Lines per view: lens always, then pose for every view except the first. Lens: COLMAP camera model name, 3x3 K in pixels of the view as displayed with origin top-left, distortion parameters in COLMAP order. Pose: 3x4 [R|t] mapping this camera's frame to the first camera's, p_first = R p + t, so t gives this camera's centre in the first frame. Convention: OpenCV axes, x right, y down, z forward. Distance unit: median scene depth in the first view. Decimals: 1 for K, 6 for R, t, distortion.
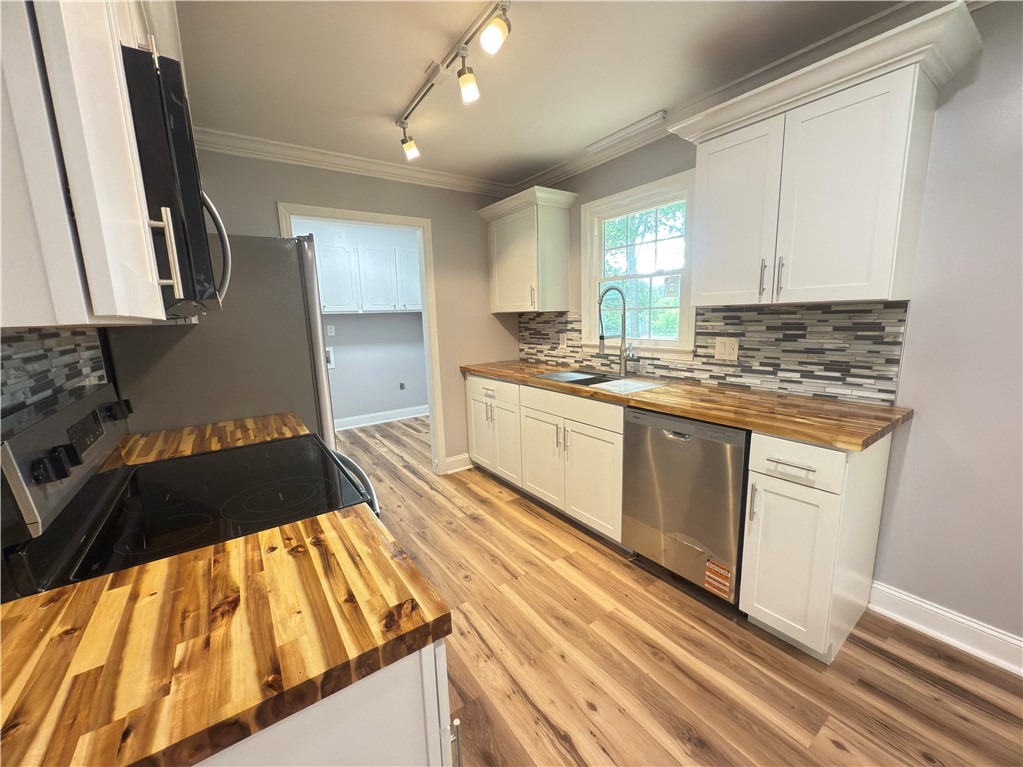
lens RADIAL K [[407.2, 0, 511.3], [0, 407.2, 382.7], [0, 0, 1]] dist [0.000686, 0.000166]
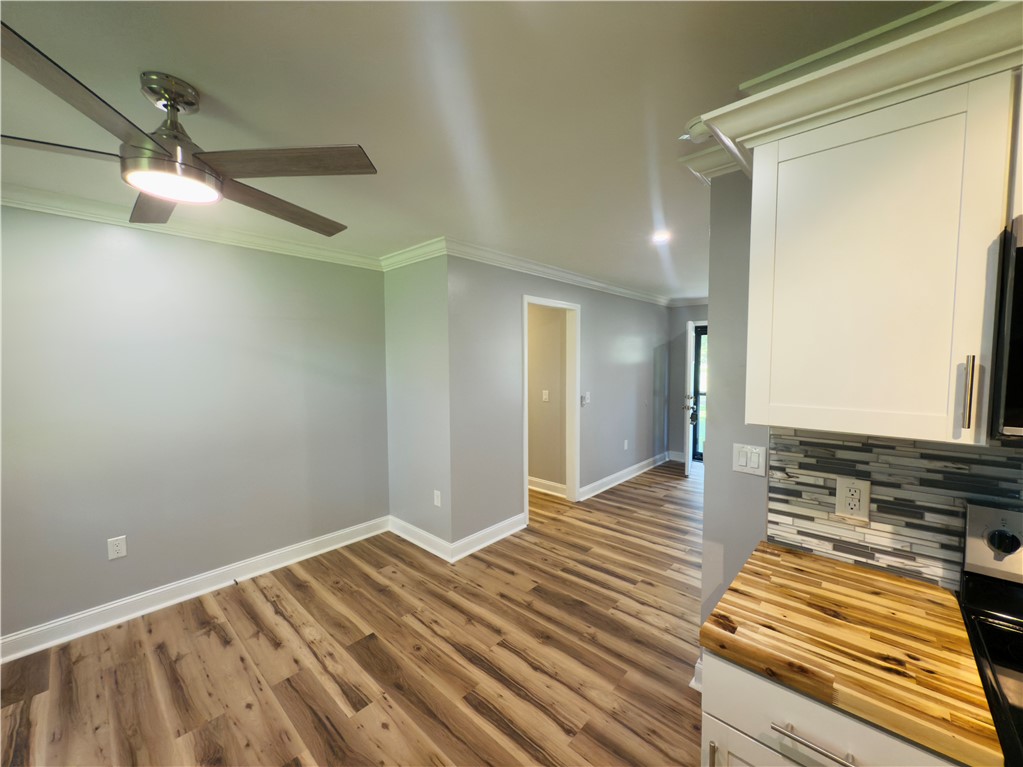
lens RADIAL K [[407.2, 0, 511.0], [0, 407.2, 383.8], [0, 0, 1]] dist [0.000686, 0.000166]
pose [[-0.975213, 0.046414, -0.216343, 0.248472], [-0.004175, 0.973718, 0.227720, -0.205122], [0.221227, 0.222979, -0.949389, 0.622280]]
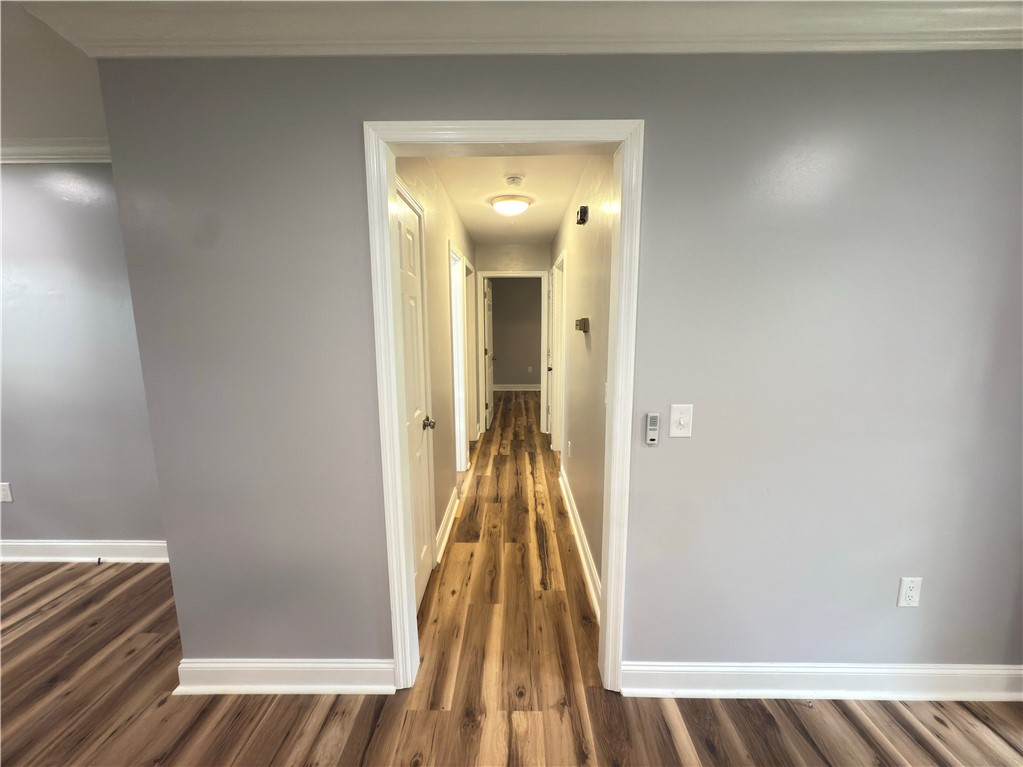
lens RADIAL K [[407.2, 0, 513.4], [0, 407.2, 384.7], [0, 0, 1]] dist [0.000686, 0.000166]
pose [[-0.814194, -0.063049, 0.577160, -0.791275], [0.120897, 0.953885, 0.274750, 0.069200], [-0.567867, 0.293476, -0.769025, -0.647953]]
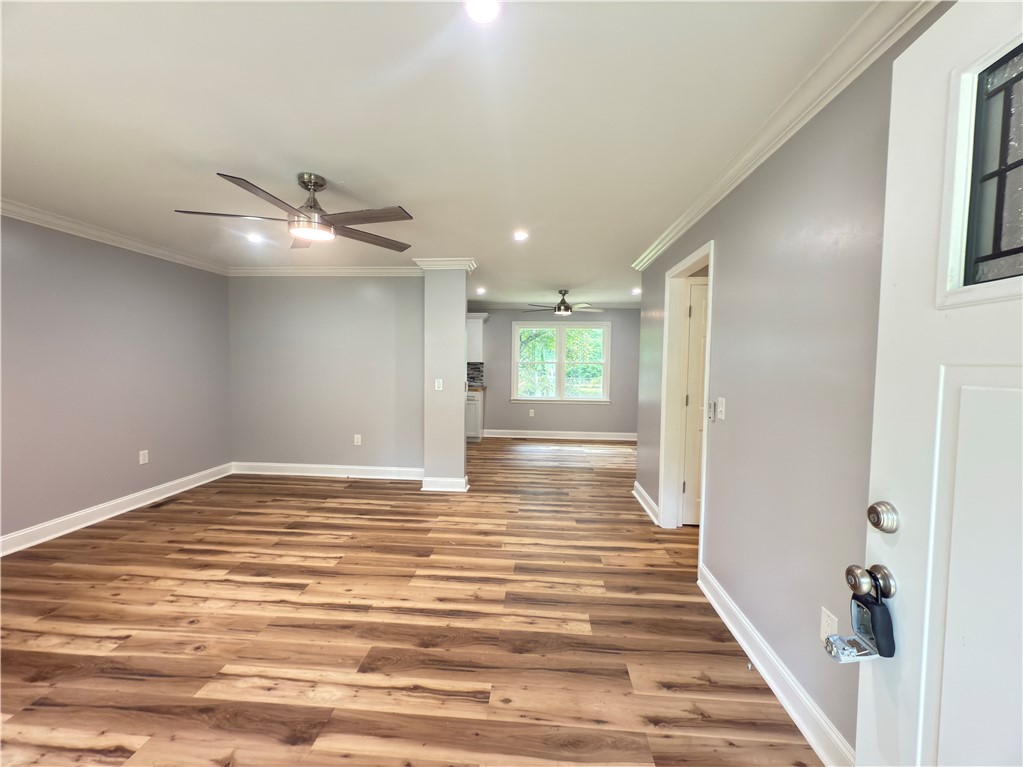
lens RADIAL K [[407.2, 0, 510.9], [0, 407.2, 381.7], [0, 0, 1]] dist [0.000686, 0.000166]
pose [[0.629713, -0.000566, 0.776828, -1.866813], [0.100263, 0.991695, -0.080552, 0.322215], [-0.770331, 0.128612, 0.624540, -1.613659]]
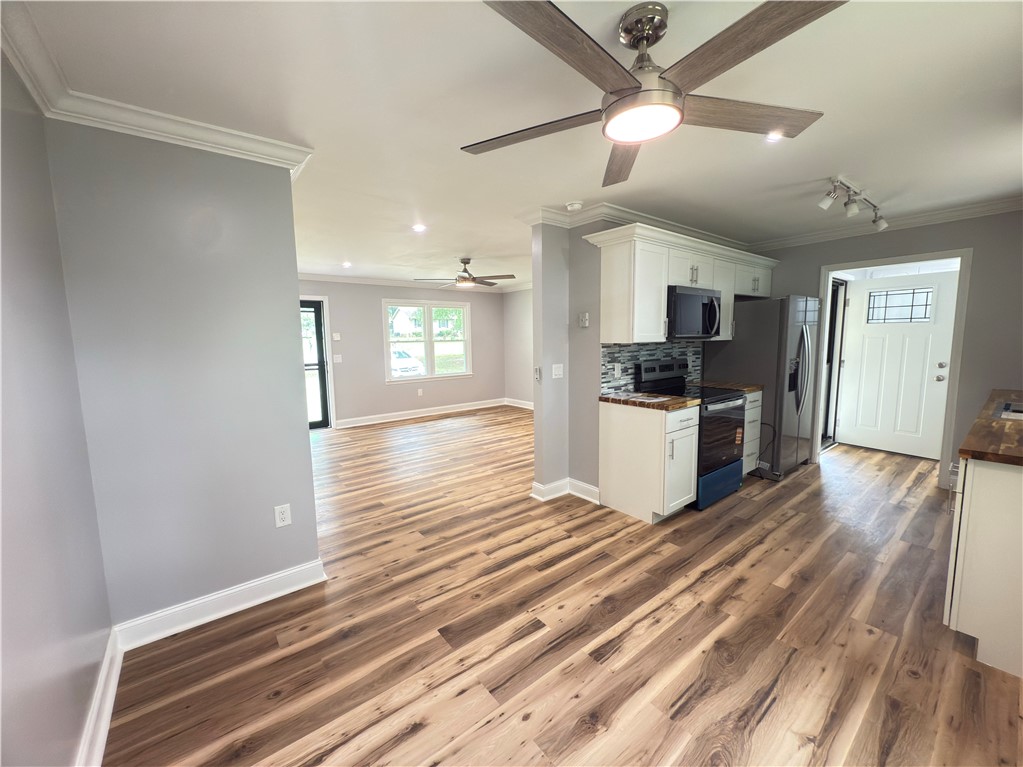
lens RADIAL K [[407.2, 0, 511.7], [0, 407.2, 382.7], [0, 0, 1]] dist [0.000686, 0.000166]
pose [[0.060076, 0.140799, -0.988214, 1.285424], [-0.153130, 0.979583, 0.130260, -0.010422], [0.986378, 0.143499, 0.080410, -0.355918]]
